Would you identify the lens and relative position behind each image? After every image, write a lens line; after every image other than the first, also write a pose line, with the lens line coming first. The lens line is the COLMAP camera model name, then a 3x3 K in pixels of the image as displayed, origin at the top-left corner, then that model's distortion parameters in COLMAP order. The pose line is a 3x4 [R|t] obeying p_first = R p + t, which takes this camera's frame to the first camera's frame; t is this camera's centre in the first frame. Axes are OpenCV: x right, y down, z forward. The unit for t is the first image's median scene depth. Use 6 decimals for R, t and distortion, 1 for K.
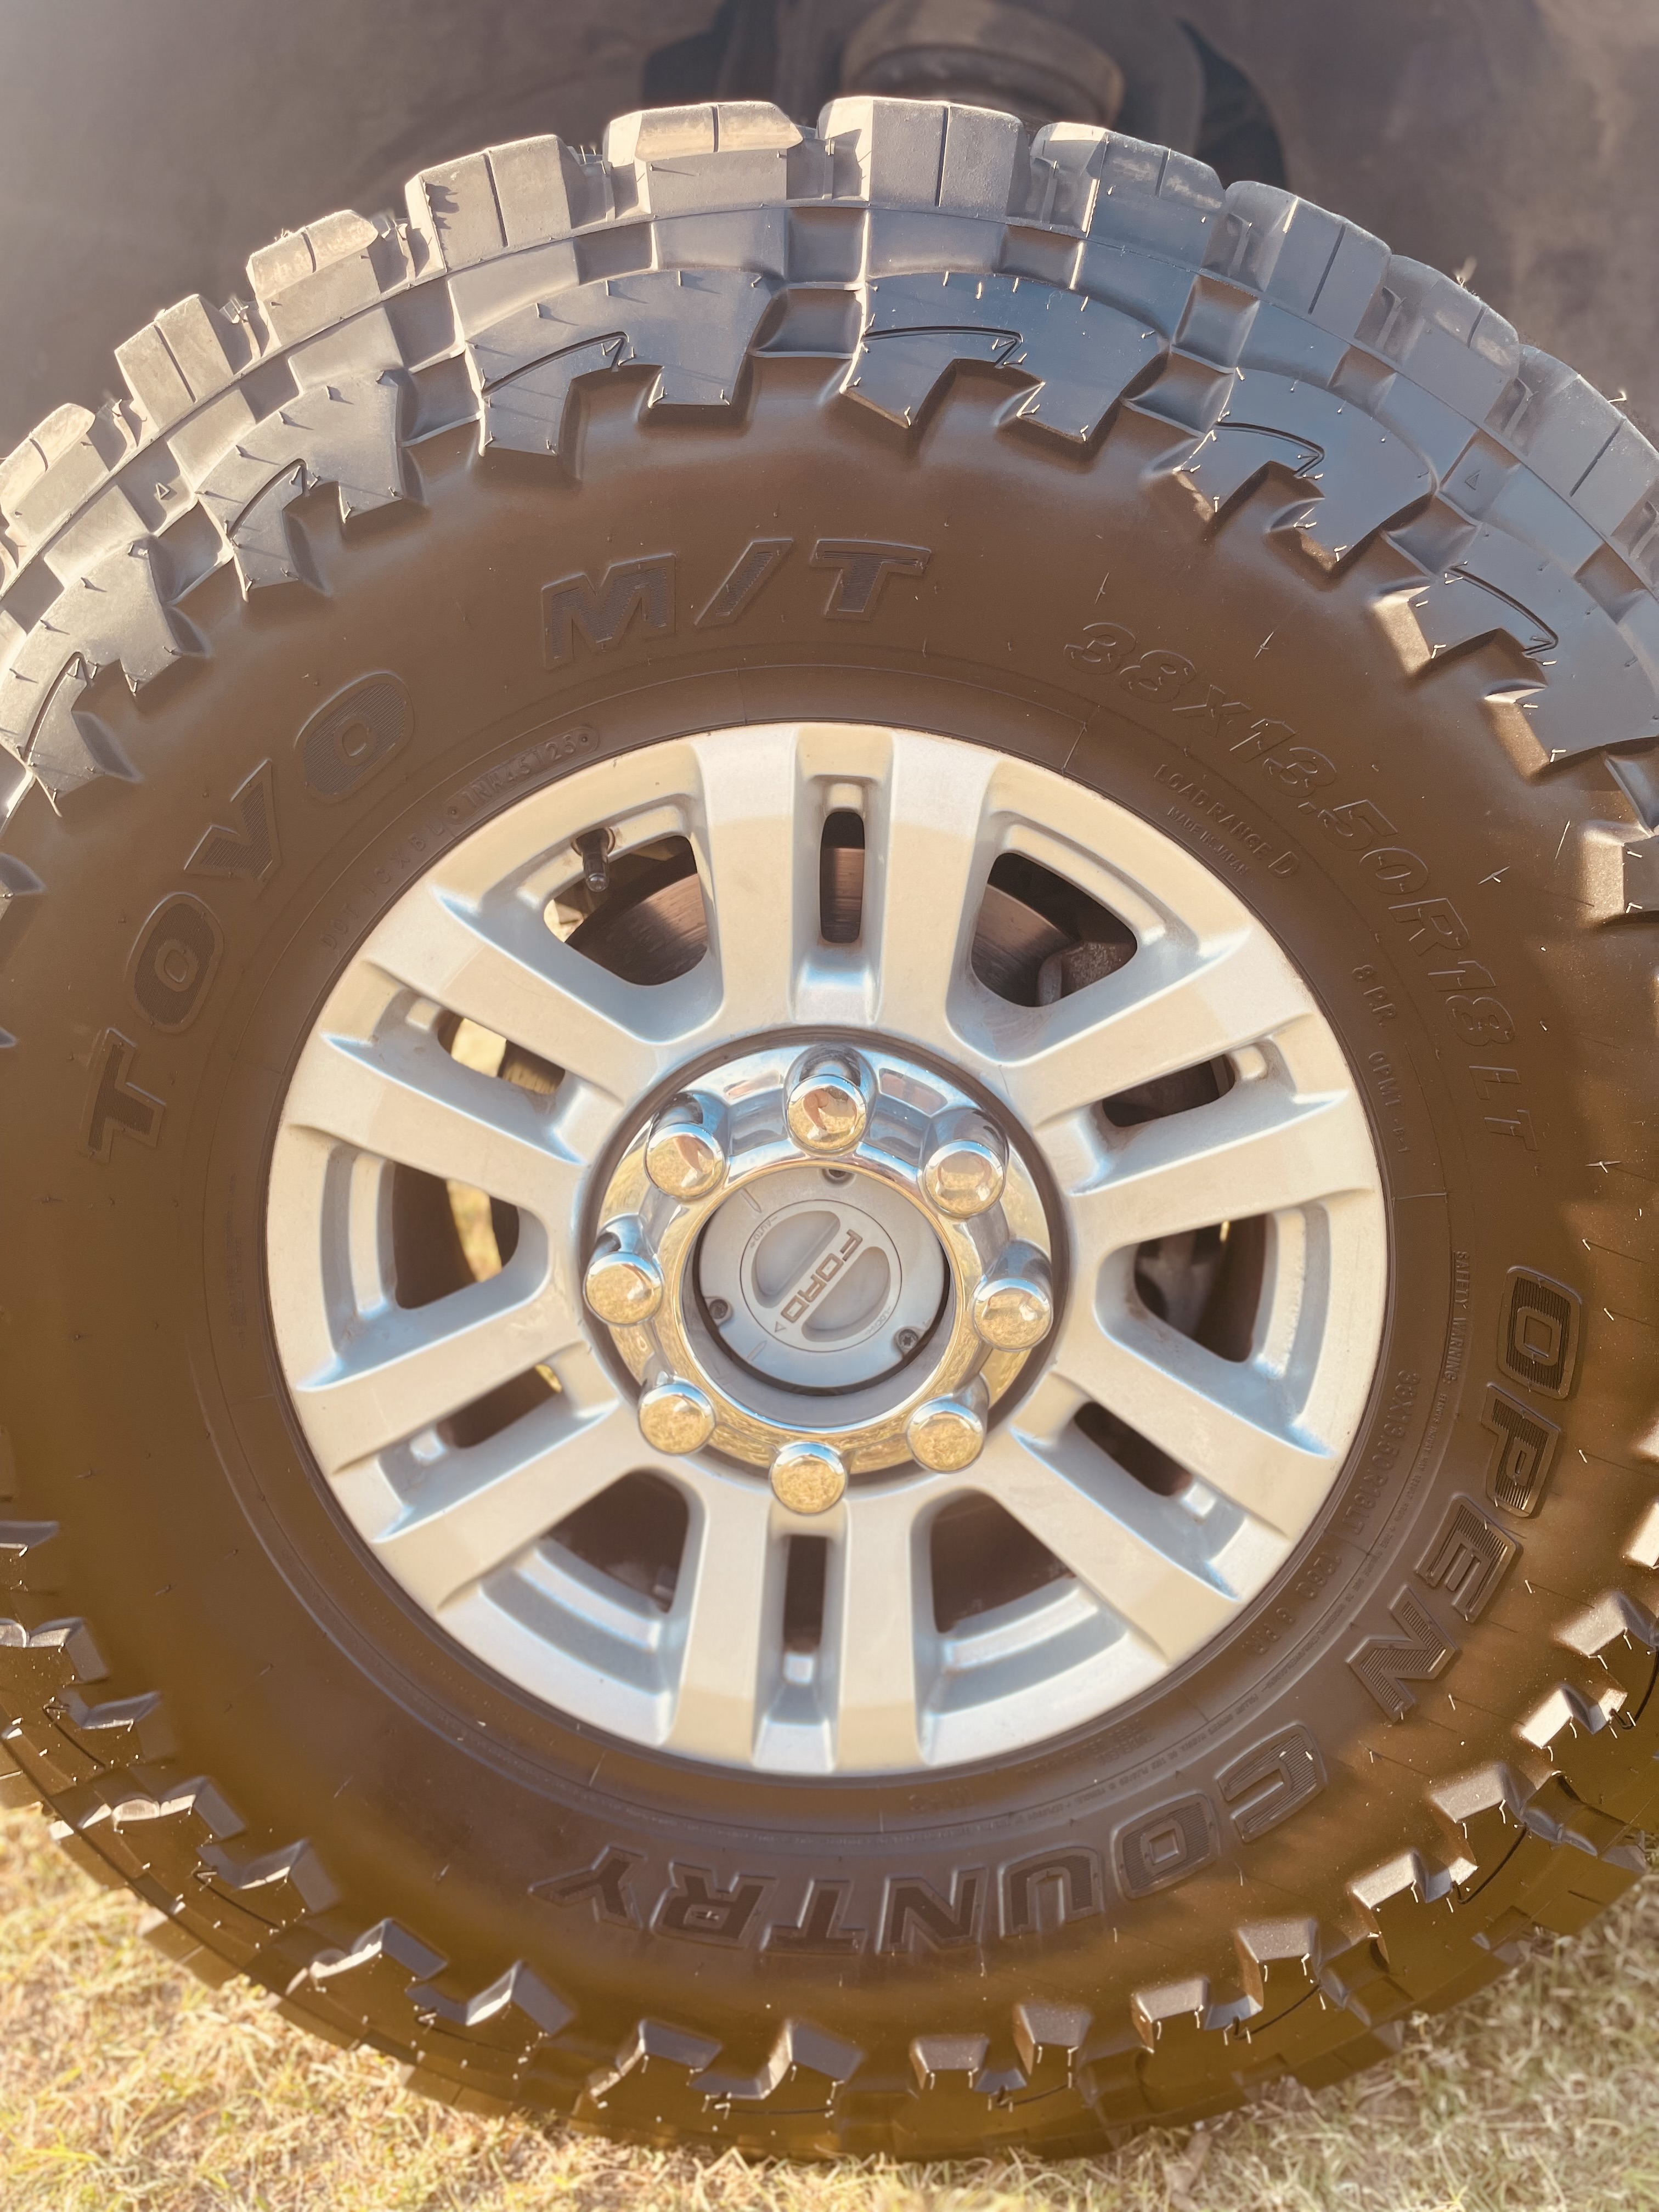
lens RADIAL K [[1700.2, 0, 820.7], [0, 1700.2, 1100.2], [0, 0, 1]] dist [0.031107, -0.007999]
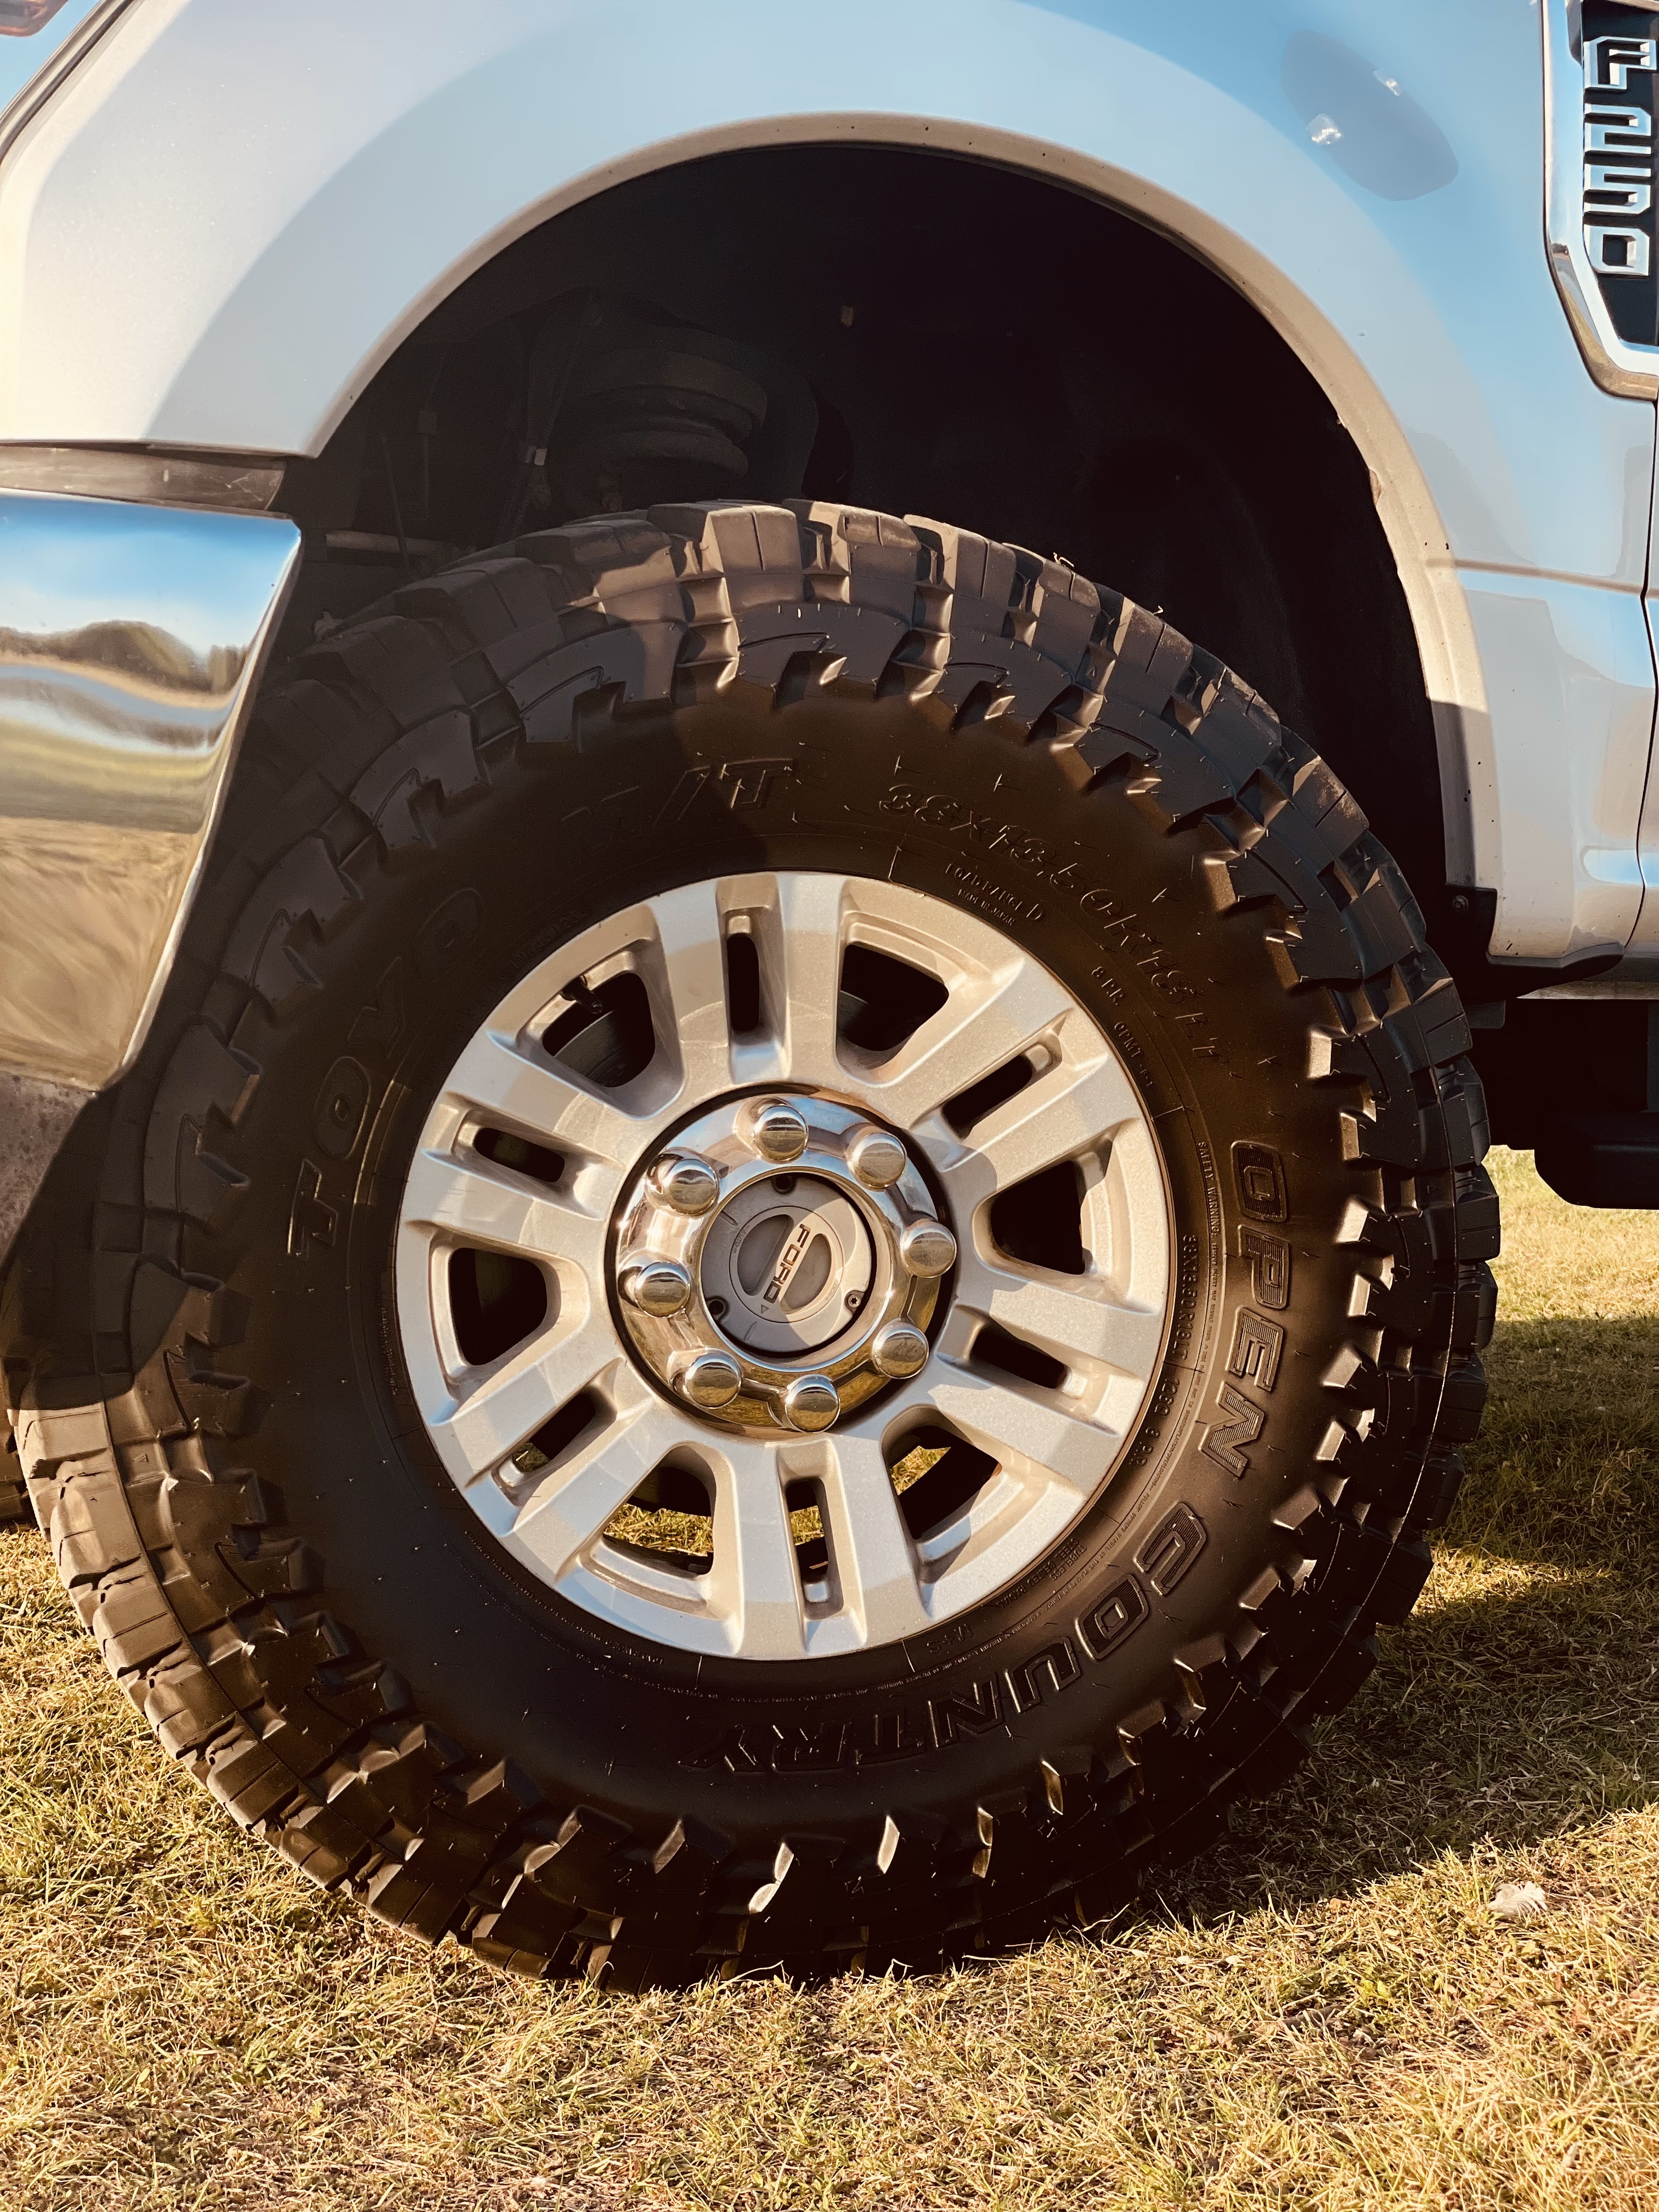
lens RADIAL K [[3364.4, 0, 829.7], [0, 3364.4, 1103.6], [0, 0, 1]] dist [0.030614, 0.000000]
pose [[0.944434, -0.185137, 0.271603, -0.698567], [0.229500, 0.962947, -0.141642, 0.380726], [-0.235316, 0.196104, 0.951929, -1.669988]]
